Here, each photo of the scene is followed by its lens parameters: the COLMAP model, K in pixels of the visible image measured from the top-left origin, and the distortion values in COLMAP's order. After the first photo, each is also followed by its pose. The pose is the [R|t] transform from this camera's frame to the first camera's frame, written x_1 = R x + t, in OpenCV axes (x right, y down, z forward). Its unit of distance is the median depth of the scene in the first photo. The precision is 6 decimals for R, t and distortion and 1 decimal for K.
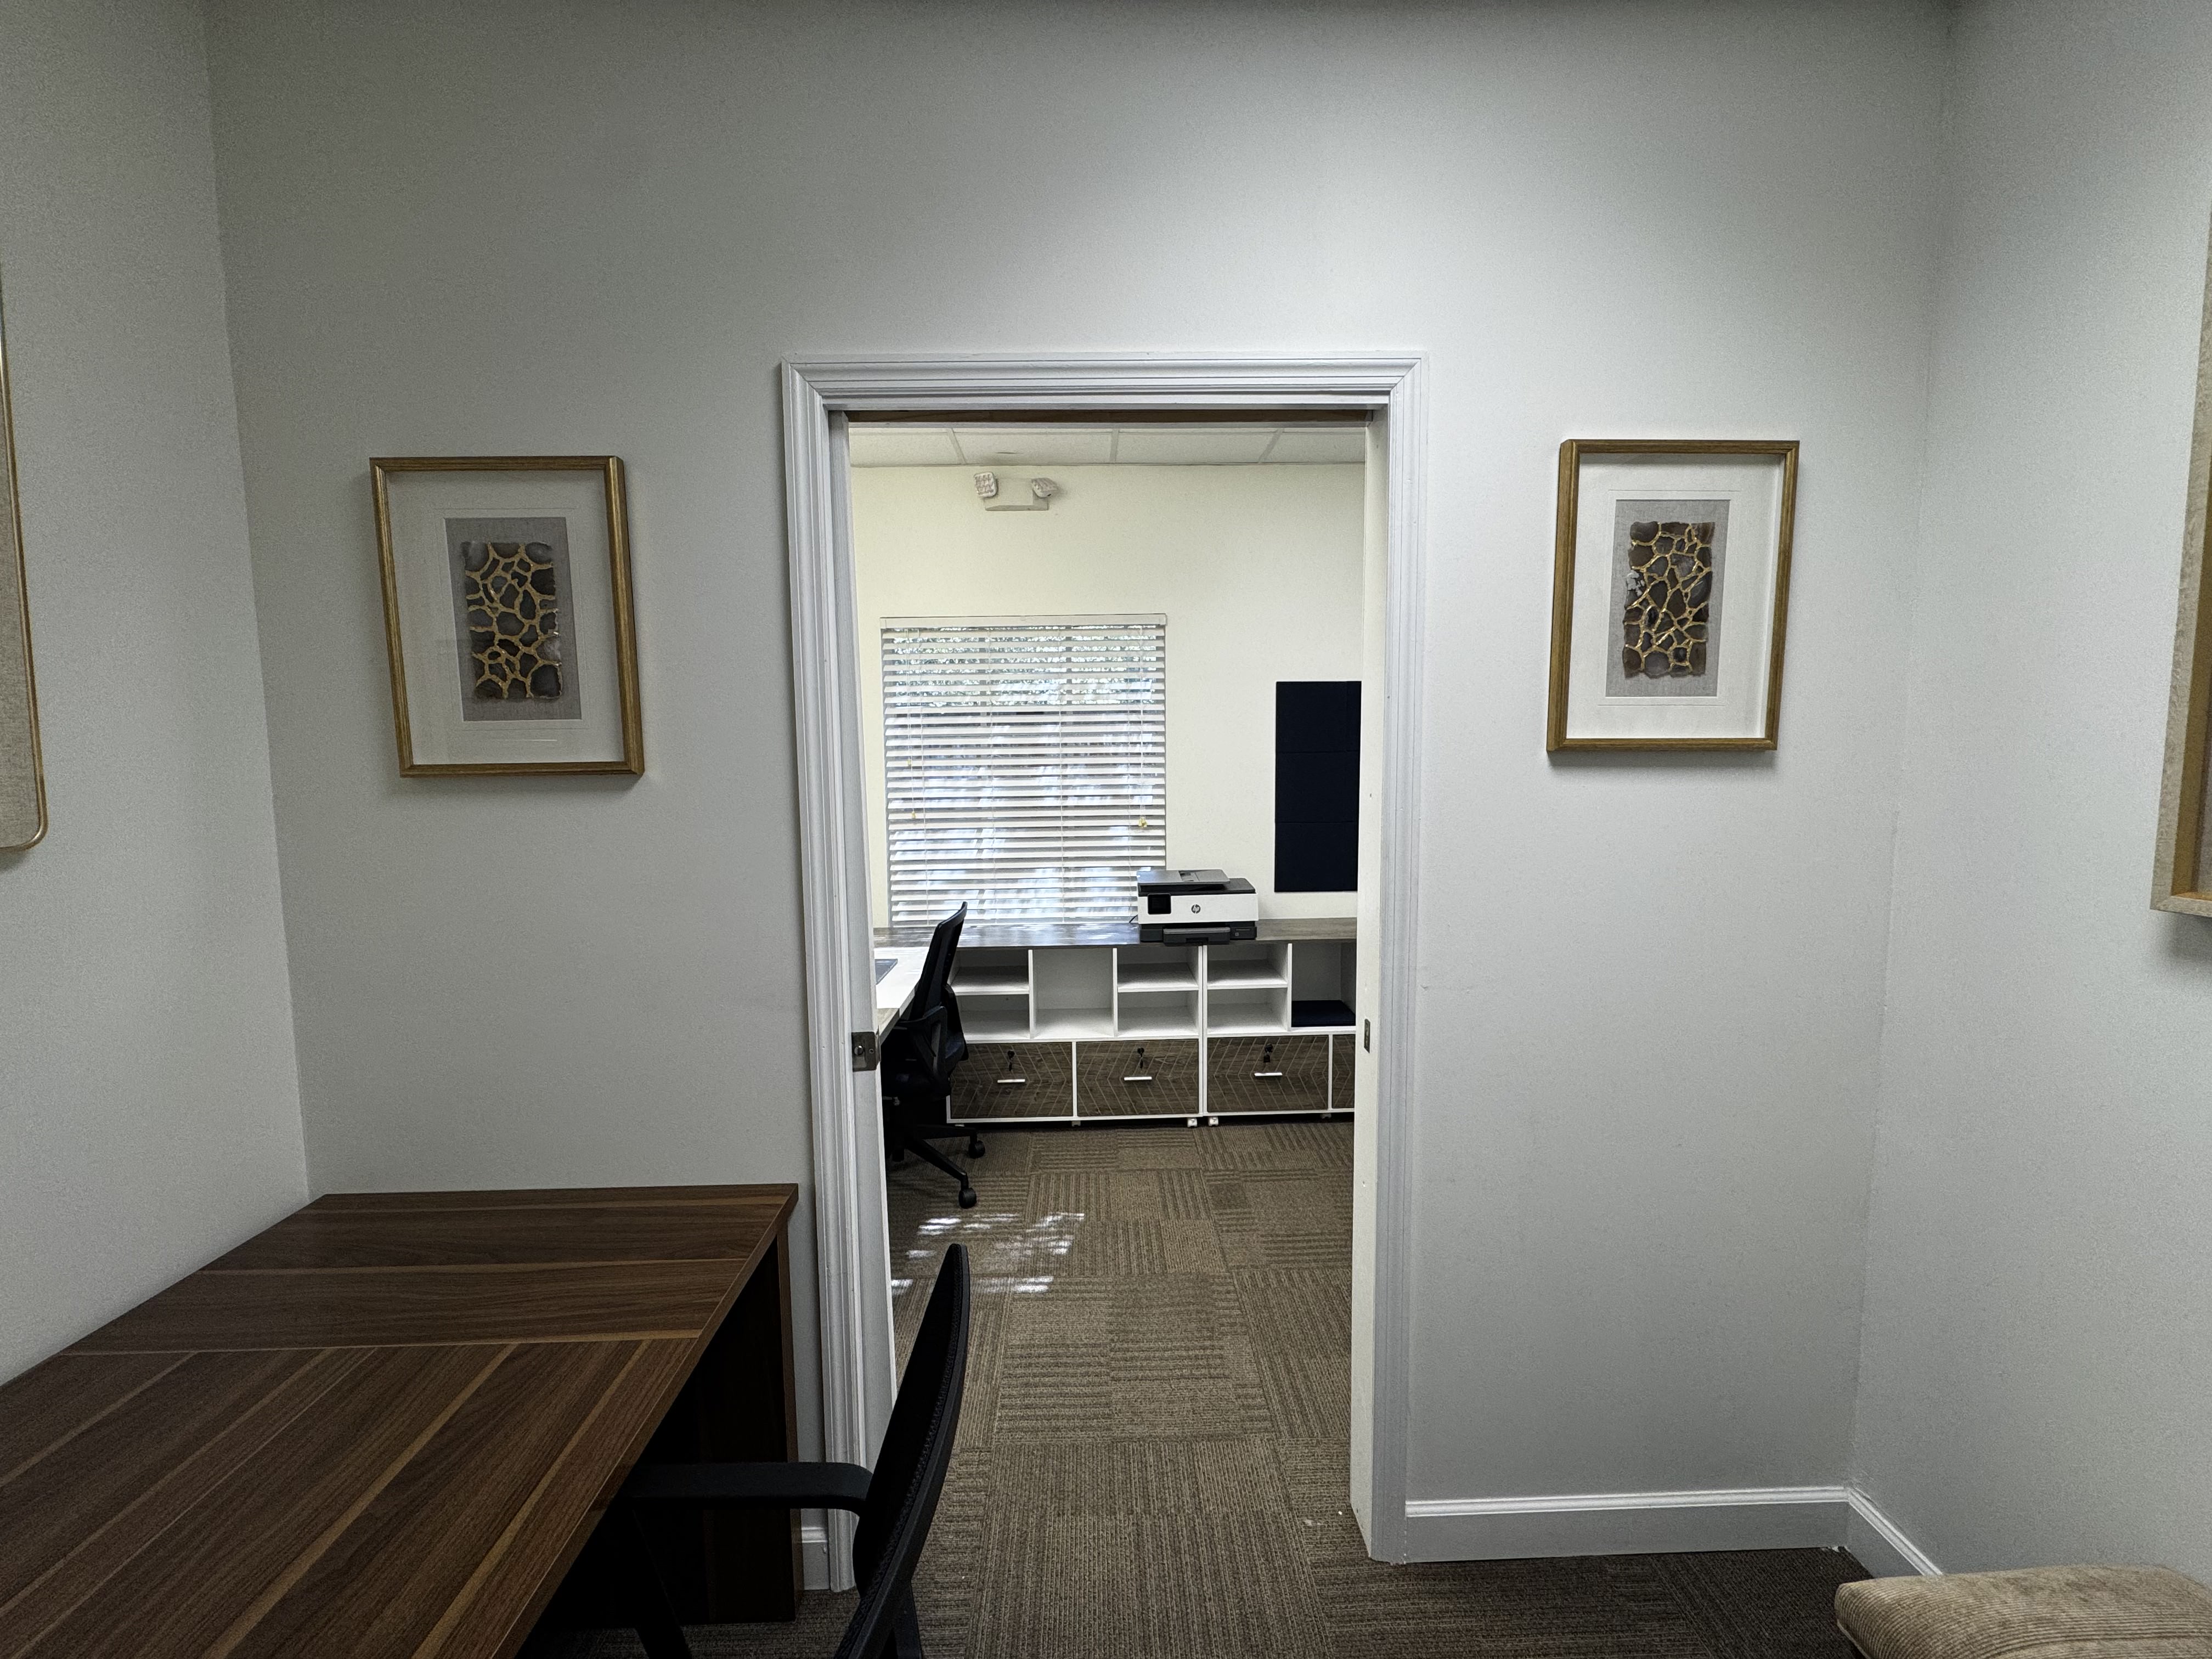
lens RADIAL K [[879.6, 0, 1106.0], [0, 879.6, 829.5], [0, 0, 1]] dist [-0.000713, -0.000111]
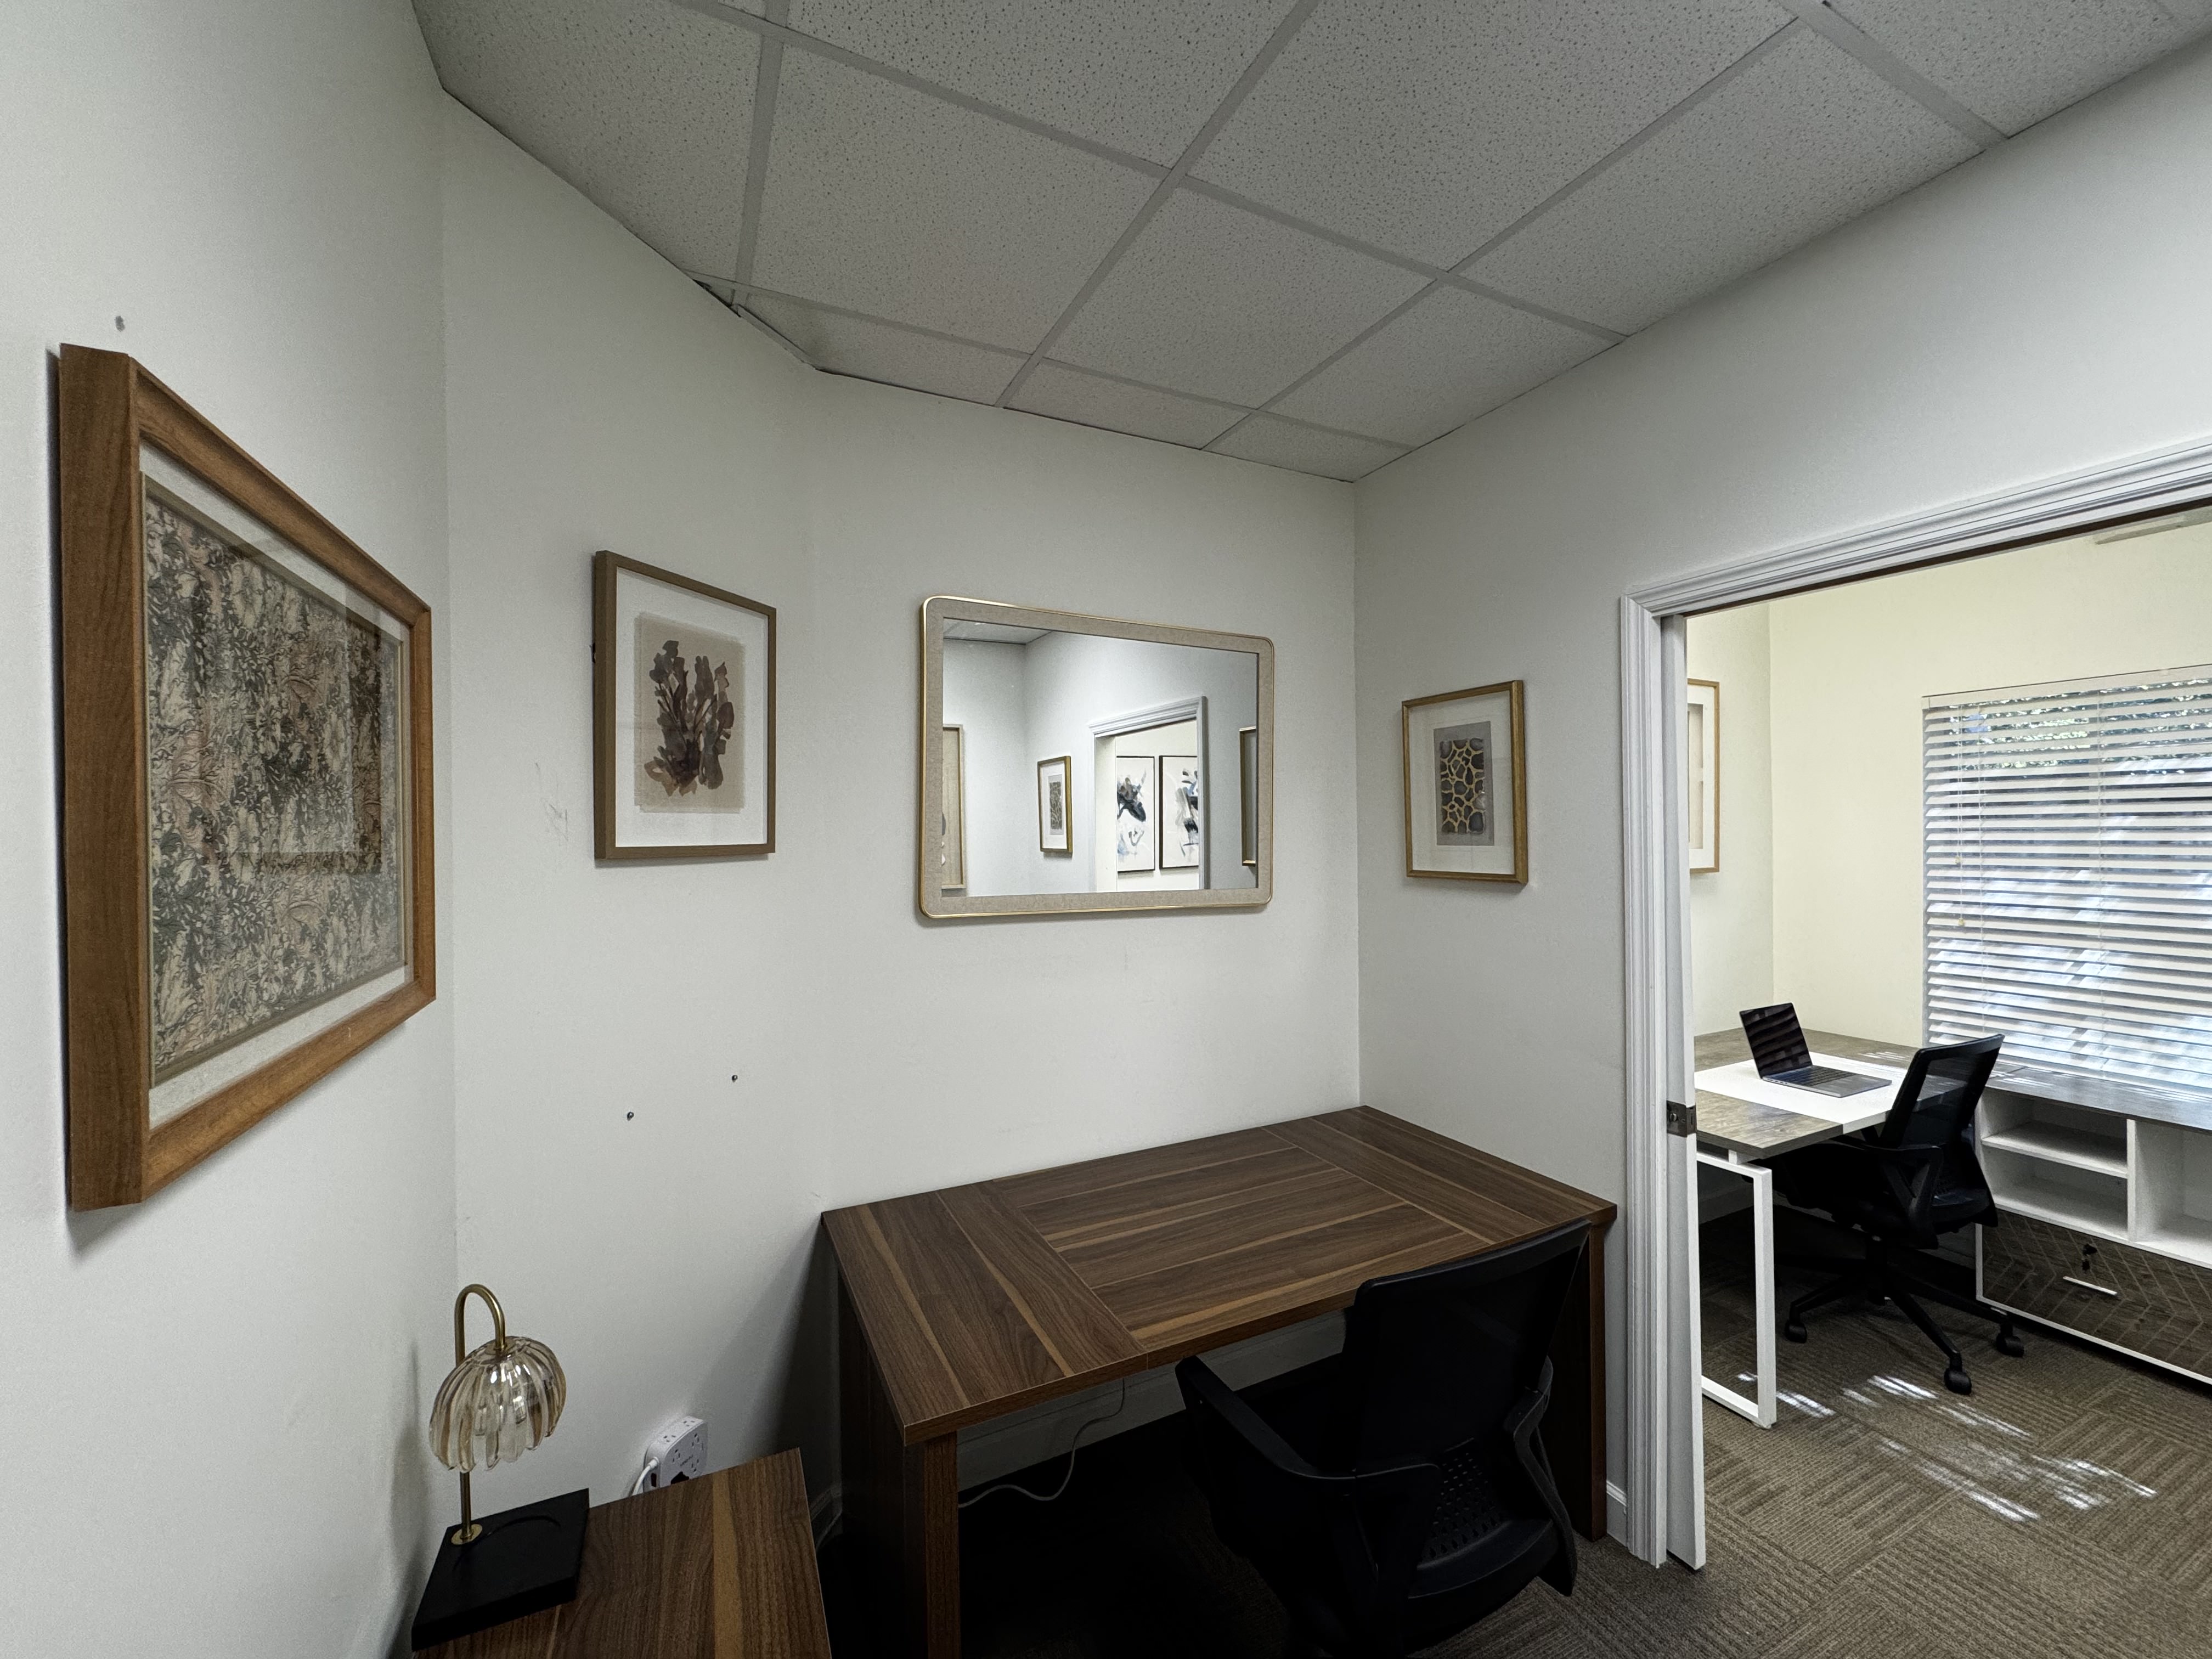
lens RADIAL K [[879.6, 0, 1106.0], [0, 879.6, 829.5], [0, 0, 1]] dist [-0.000713, -0.000111]
pose [[0.411805, 0.008303, -0.911234, 0.235551], [-0.071591, 0.997163, -0.023267, -0.029715], [0.908455, 0.074817, 0.411231, -0.118118]]
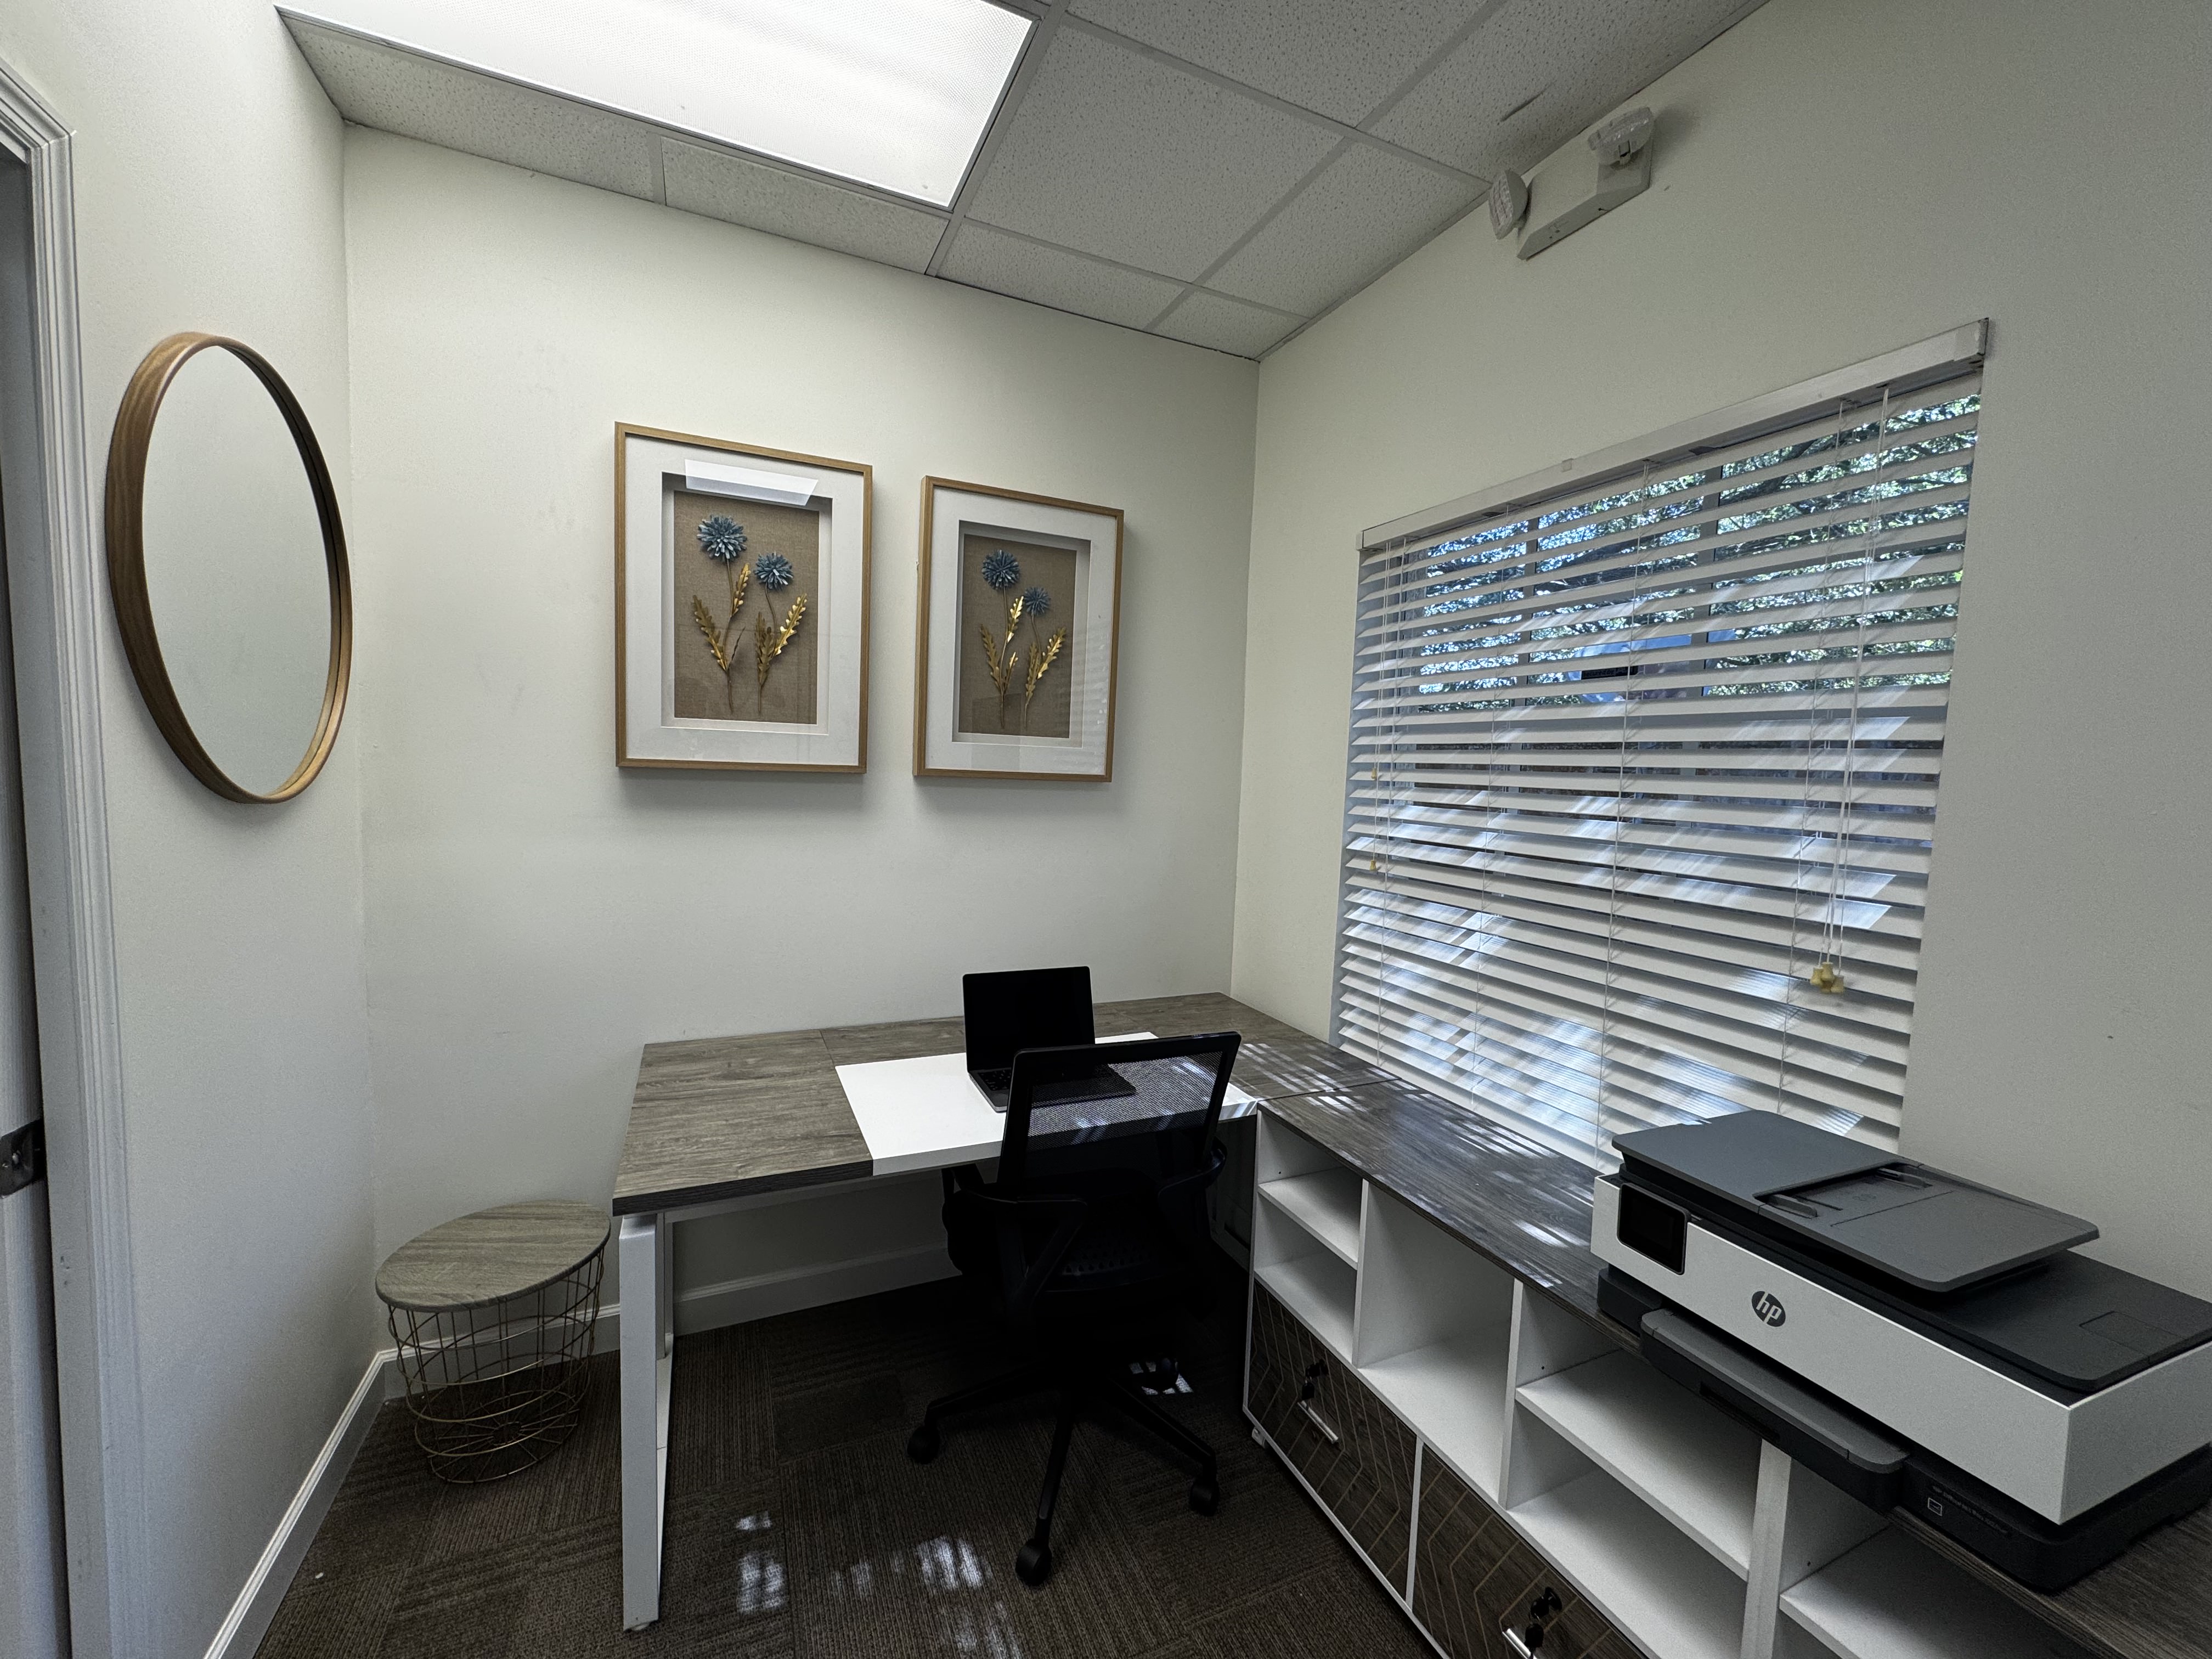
lens RADIAL K [[879.6, 0, 1106.0], [0, 879.6, 829.5], [0, 0, 1]] dist [-0.000713, -0.000111]
pose [[0.381480, 0.094535, -0.919530, 0.271602], [-0.123021, 0.991100, 0.050856, -0.053368], [0.916154, 0.093721, 0.389715, 0.681889]]
